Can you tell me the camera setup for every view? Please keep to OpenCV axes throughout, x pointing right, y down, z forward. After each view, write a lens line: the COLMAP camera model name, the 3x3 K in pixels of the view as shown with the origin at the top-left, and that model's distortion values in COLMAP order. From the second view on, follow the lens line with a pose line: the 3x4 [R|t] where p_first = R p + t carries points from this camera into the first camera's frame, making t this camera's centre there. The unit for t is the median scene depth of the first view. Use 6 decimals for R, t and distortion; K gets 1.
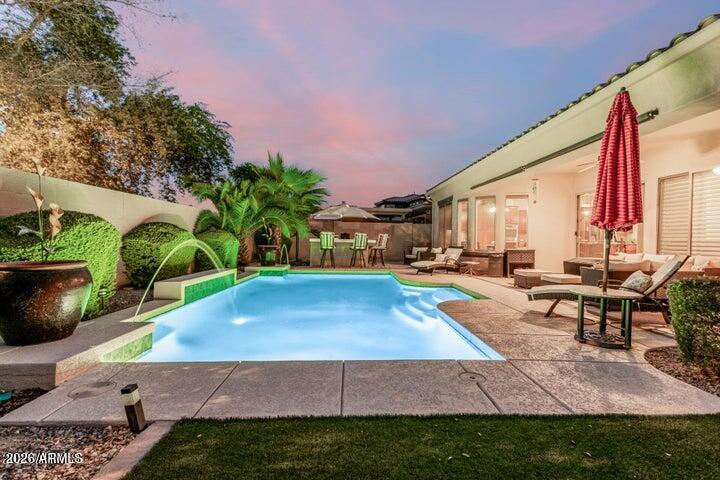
lens RADIAL K [[335.0, 0, 360.0], [0, 335.0, 240.0], [0, 0, 1]] dist [0.001166, 0.000019]
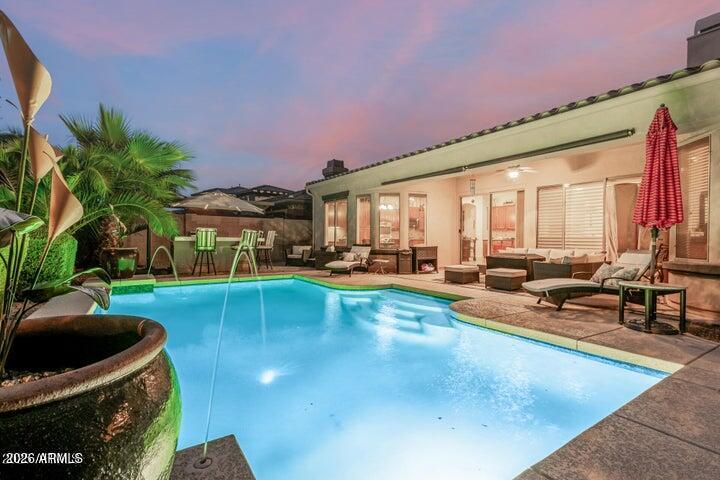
lens RADIAL K [[344.1, 0, 360.0], [0, 344.1, 240.0], [0, 0, 1]] dist [0.001044, 0.000215]
pose [[0.851343, -0.010075, 0.524513, -0.244976], [0.005230, 0.999929, 0.010719, -0.003799], [-0.524584, -0.006383, 0.851335, 0.186779]]
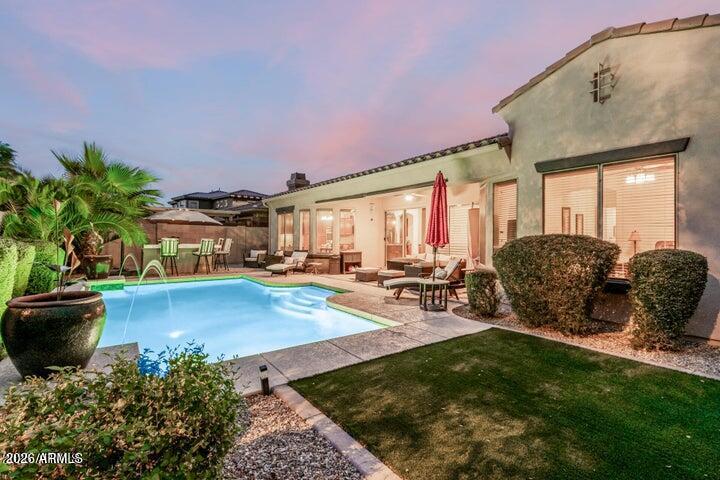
lens RADIAL K [[339.2, 0, 362.2], [0, 339.2, 230.7], [0, 0, 1]] dist [0.000603, -0.000348]
pose [[0.826634, 0.004407, 0.562723, -0.219662], [0.004467, 0.999886, -0.014393, -0.033084], [-0.562723, 0.014411, 0.826520, -0.107675]]
